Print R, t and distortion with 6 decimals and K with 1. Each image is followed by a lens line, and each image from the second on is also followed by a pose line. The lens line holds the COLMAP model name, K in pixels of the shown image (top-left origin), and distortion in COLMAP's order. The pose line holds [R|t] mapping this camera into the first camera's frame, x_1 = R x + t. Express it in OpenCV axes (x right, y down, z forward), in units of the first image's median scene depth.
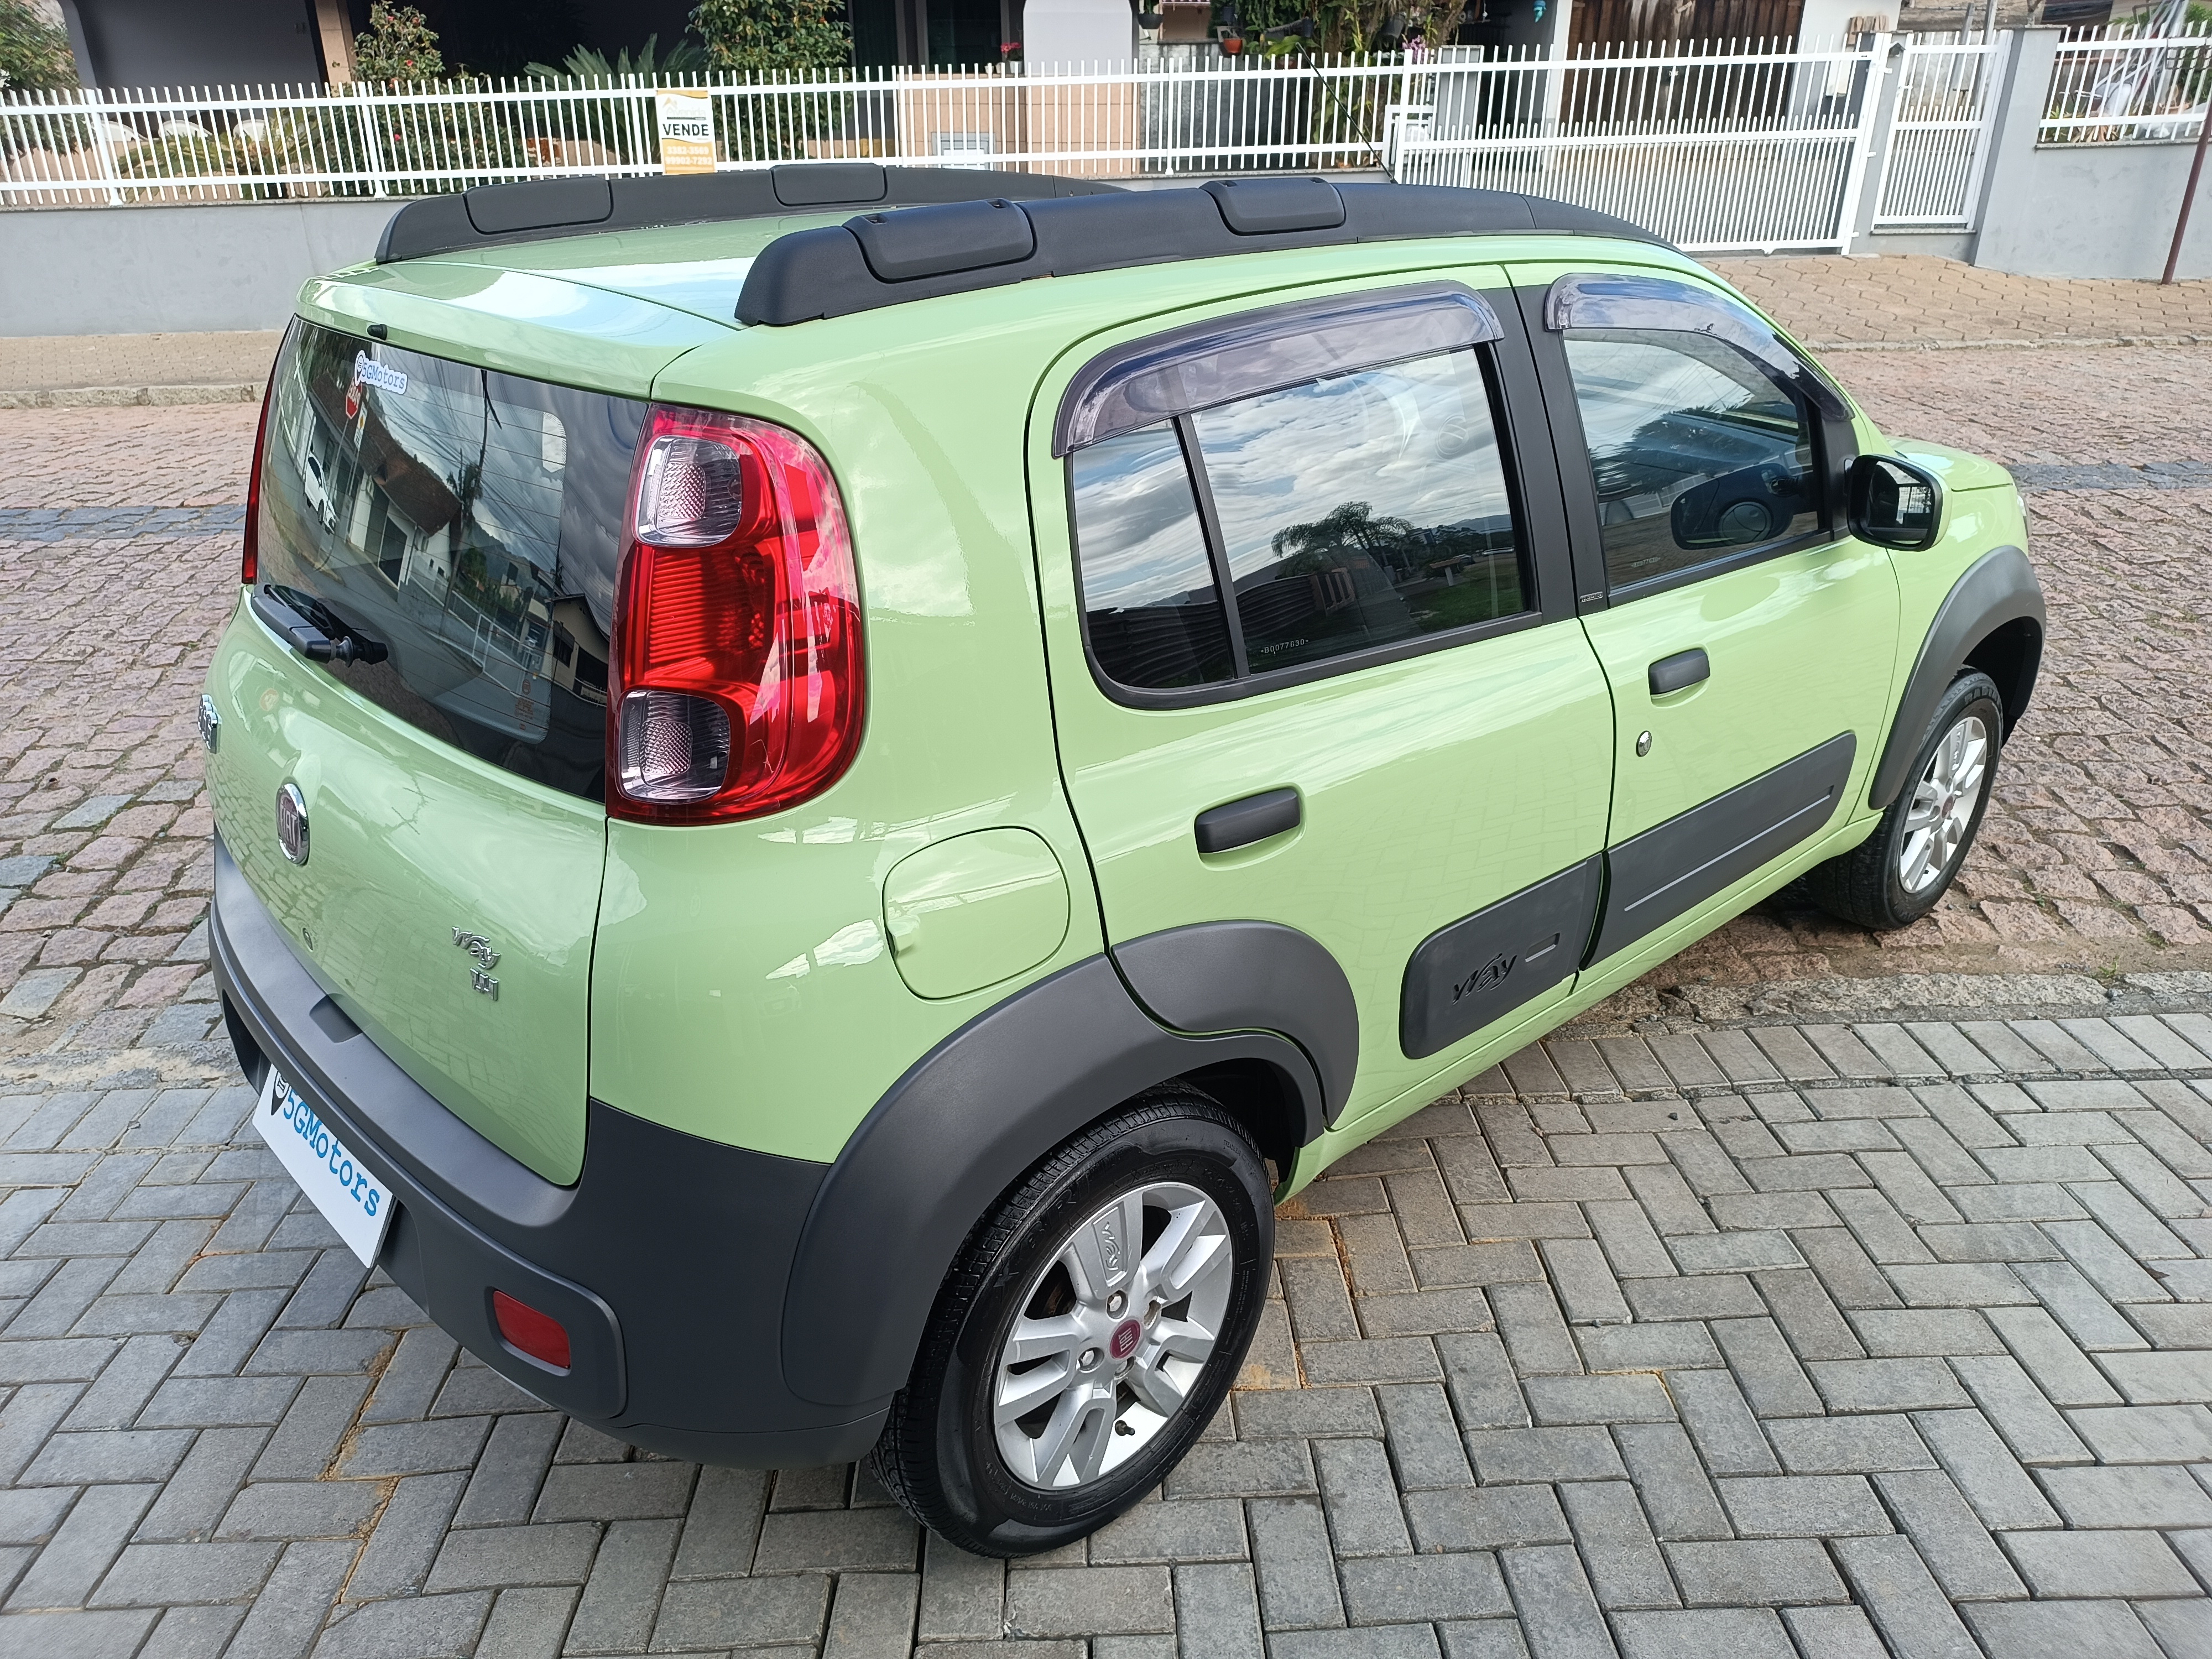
lens RADIAL K [[1581.2, 0, 1108.9], [0, 1581.2, 831.4], [0, 0, 1]] dist [0.019972, -0.016237]
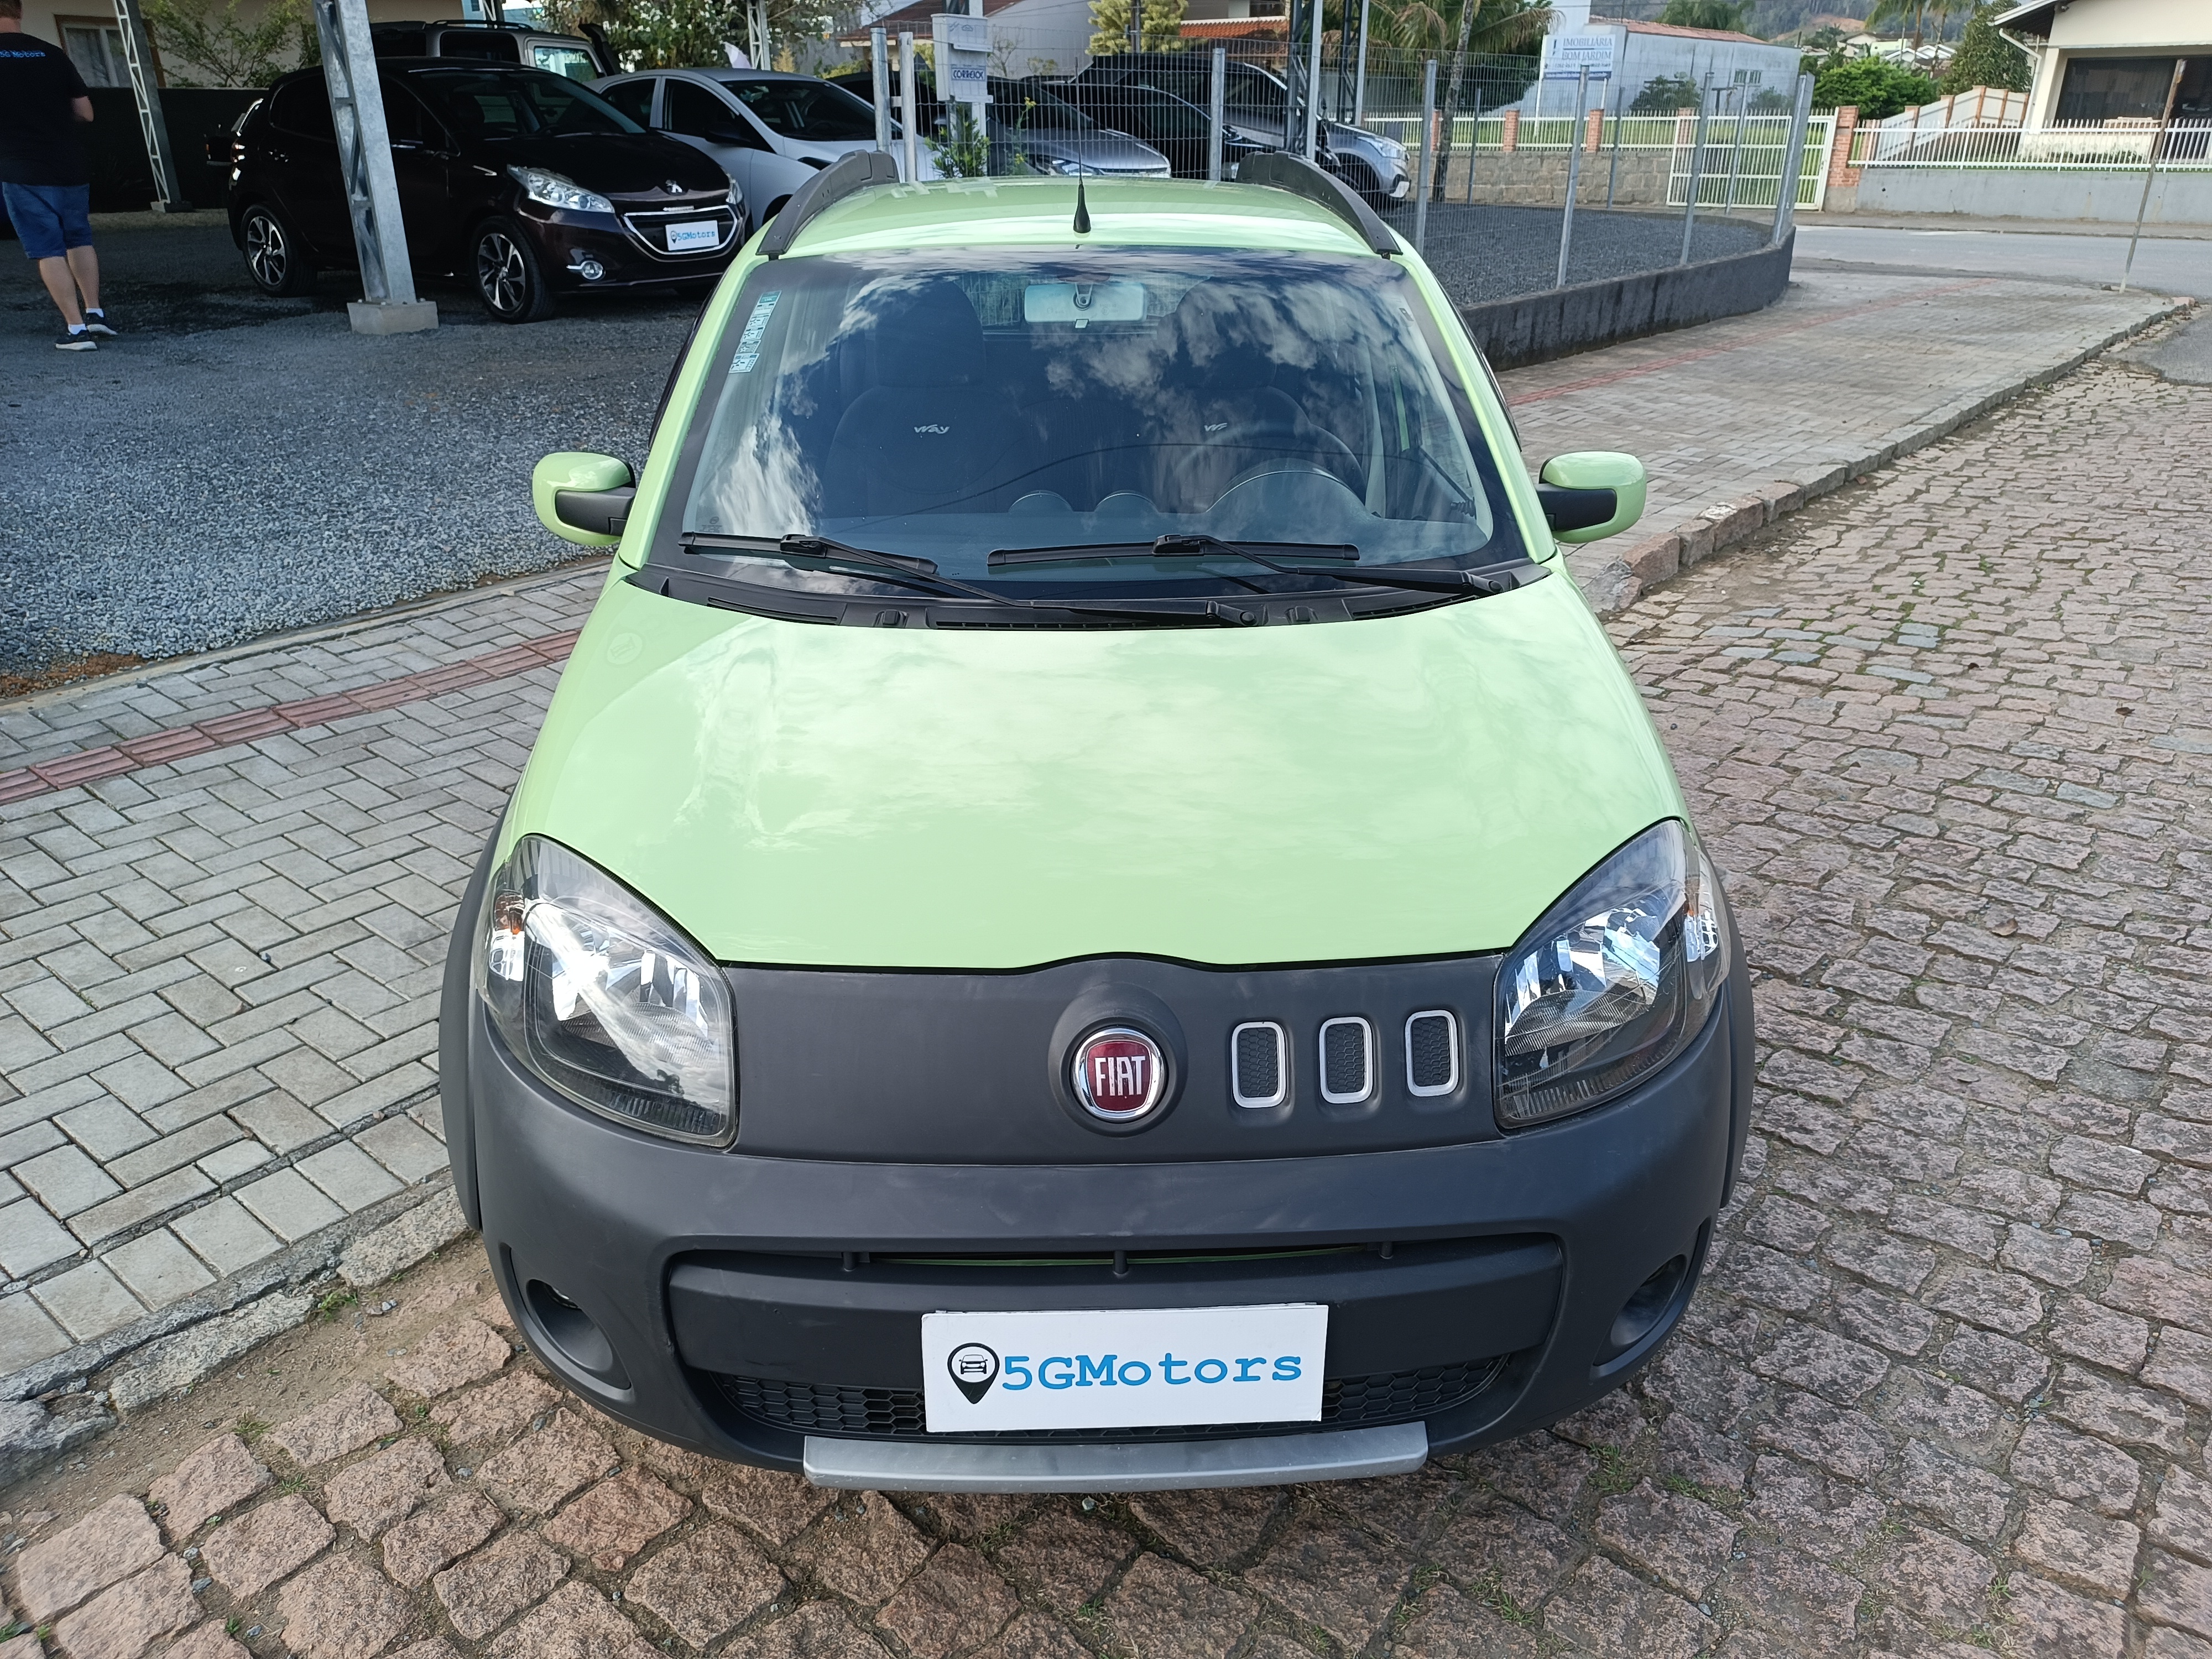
lens RADIAL K [[1581.2, 0, 1108.9], [0, 1581.2, 831.4], [0, 0, 1]] dist [0.019972, -0.016237]
pose [[-0.648759, 0.316362, -0.692118, 1.075038], [-0.316173, 0.715224, 0.623289, -0.815417], [0.692204, 0.623193, -0.363983, 1.775431]]
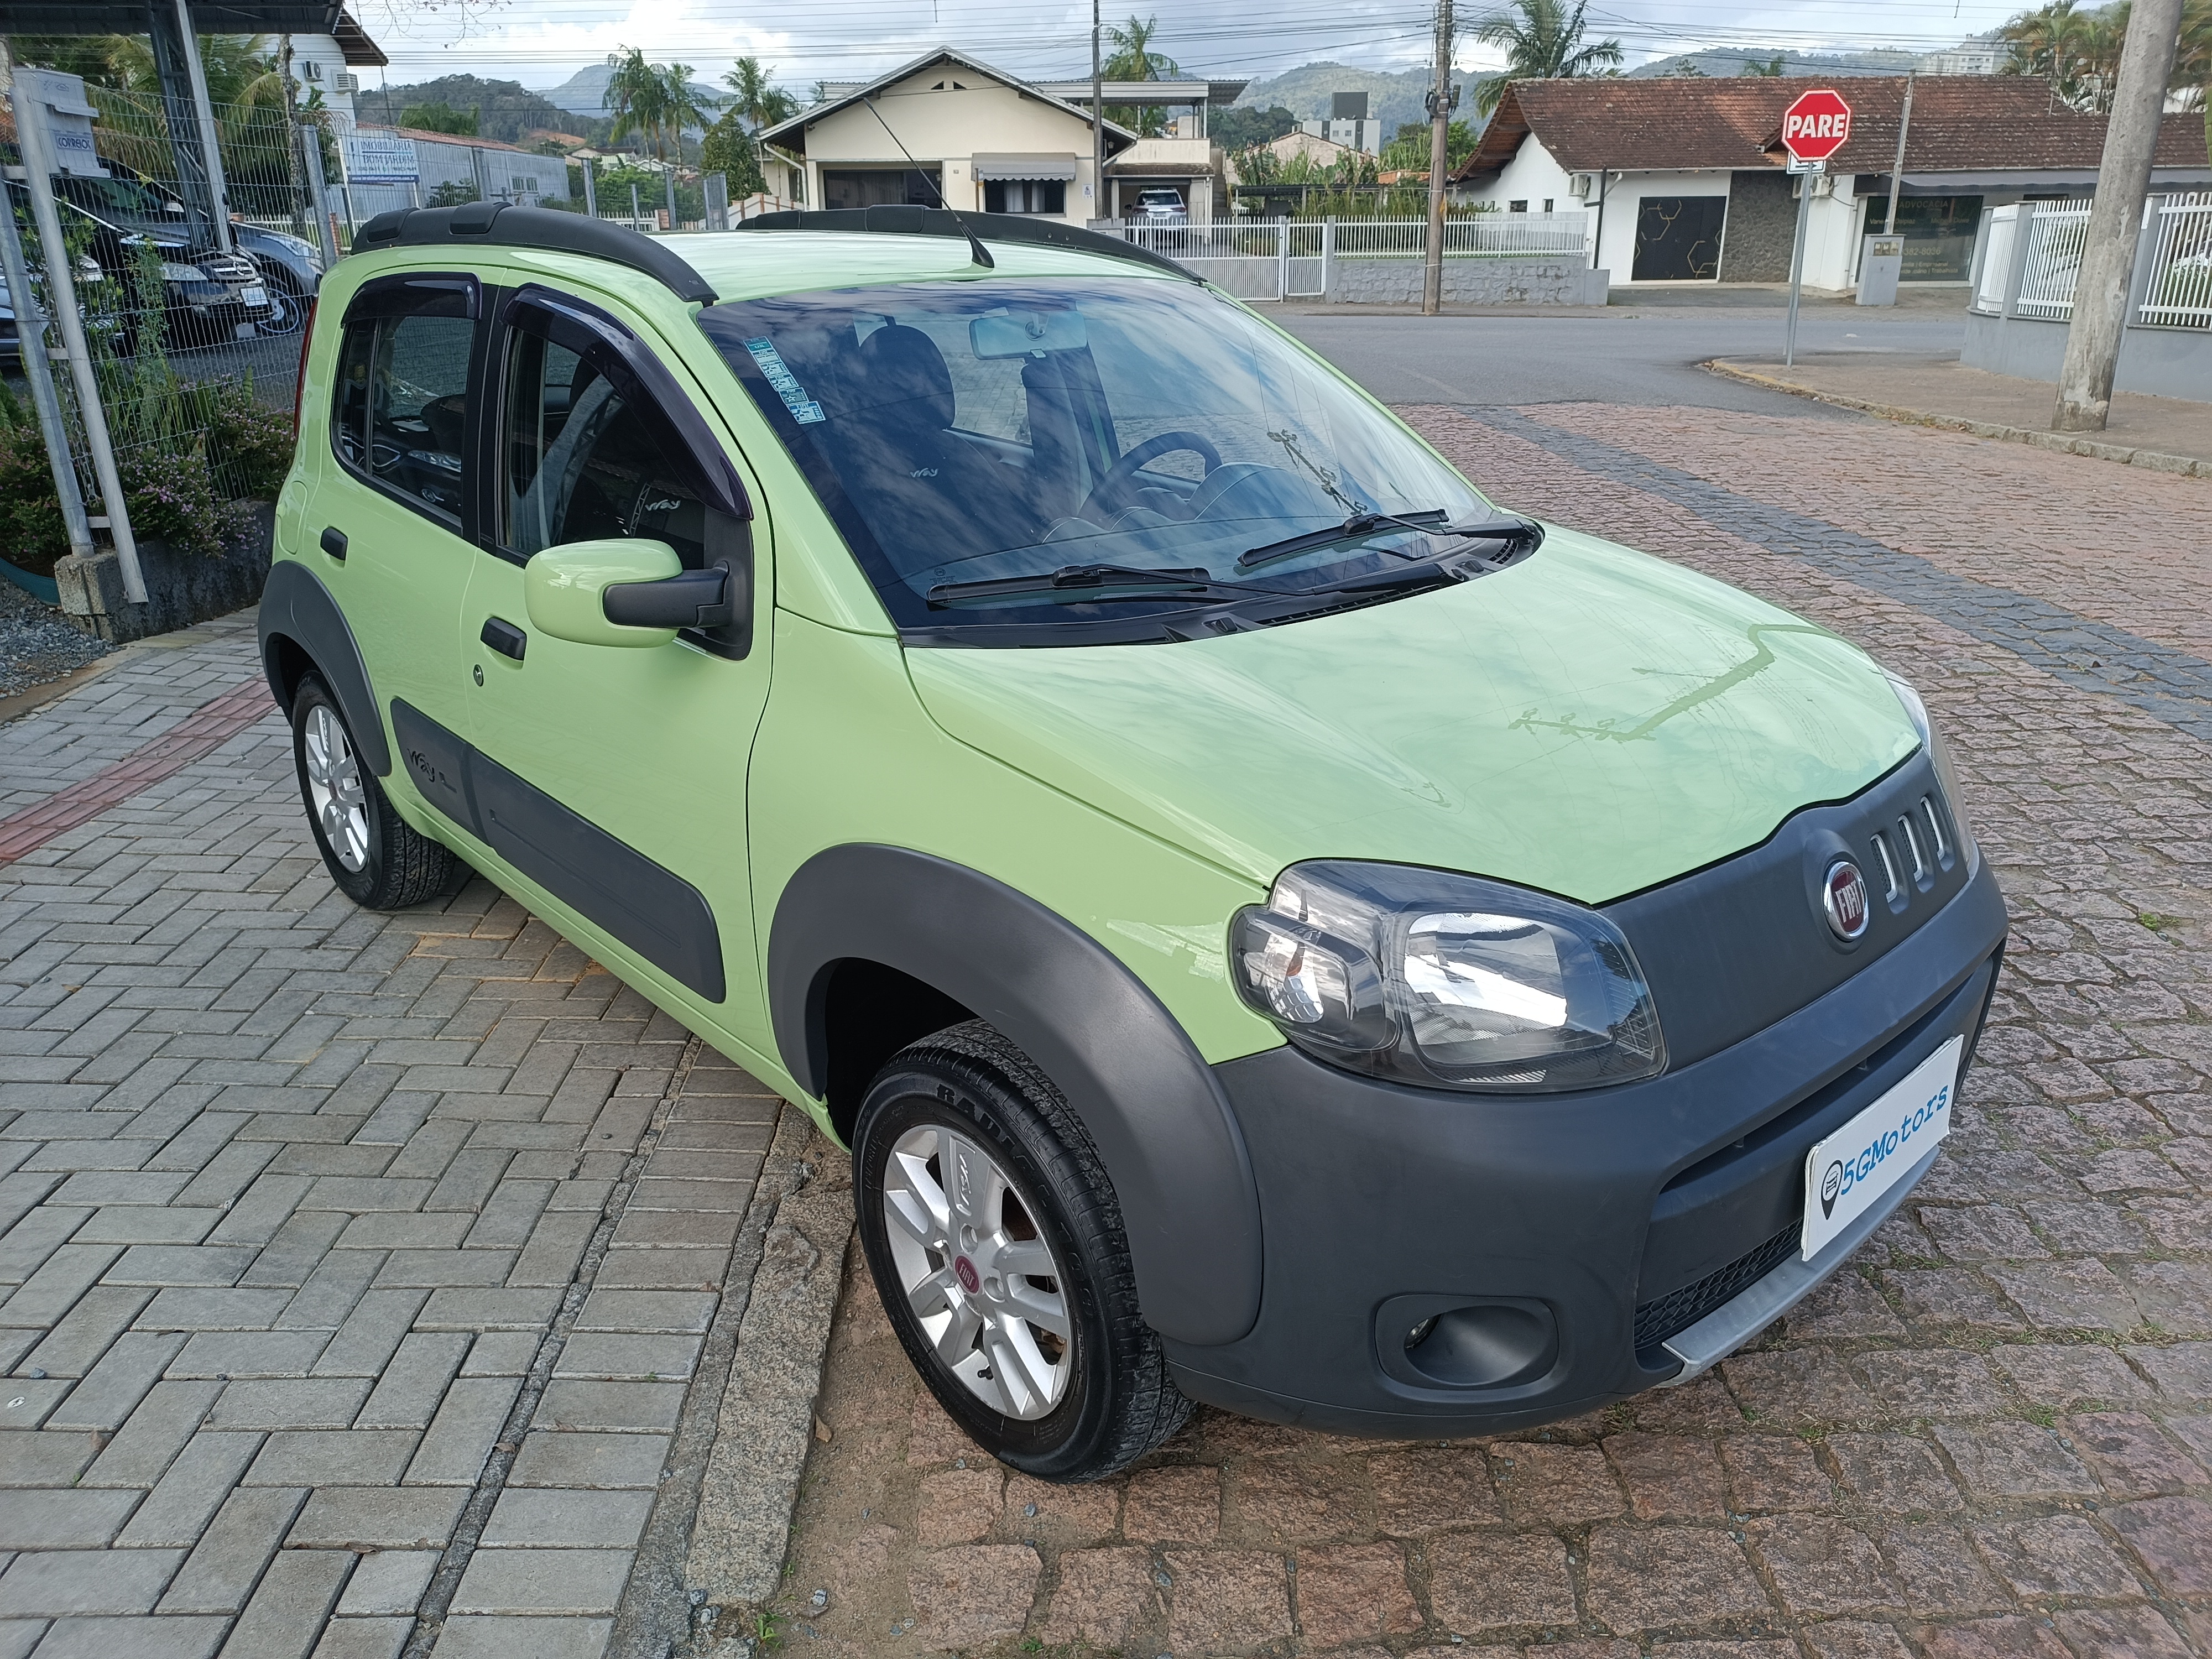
lens RADIAL K [[1581.2, 0, 1108.9], [0, 1581.2, 831.4], [0, 0, 1]] dist [0.019972, -0.016237]
pose [[-0.007554, 0.363859, -0.931423, 1.350913], [-0.412427, 0.847404, 0.334382, -0.499750], [0.910959, 0.386670, 0.143664, 1.187913]]
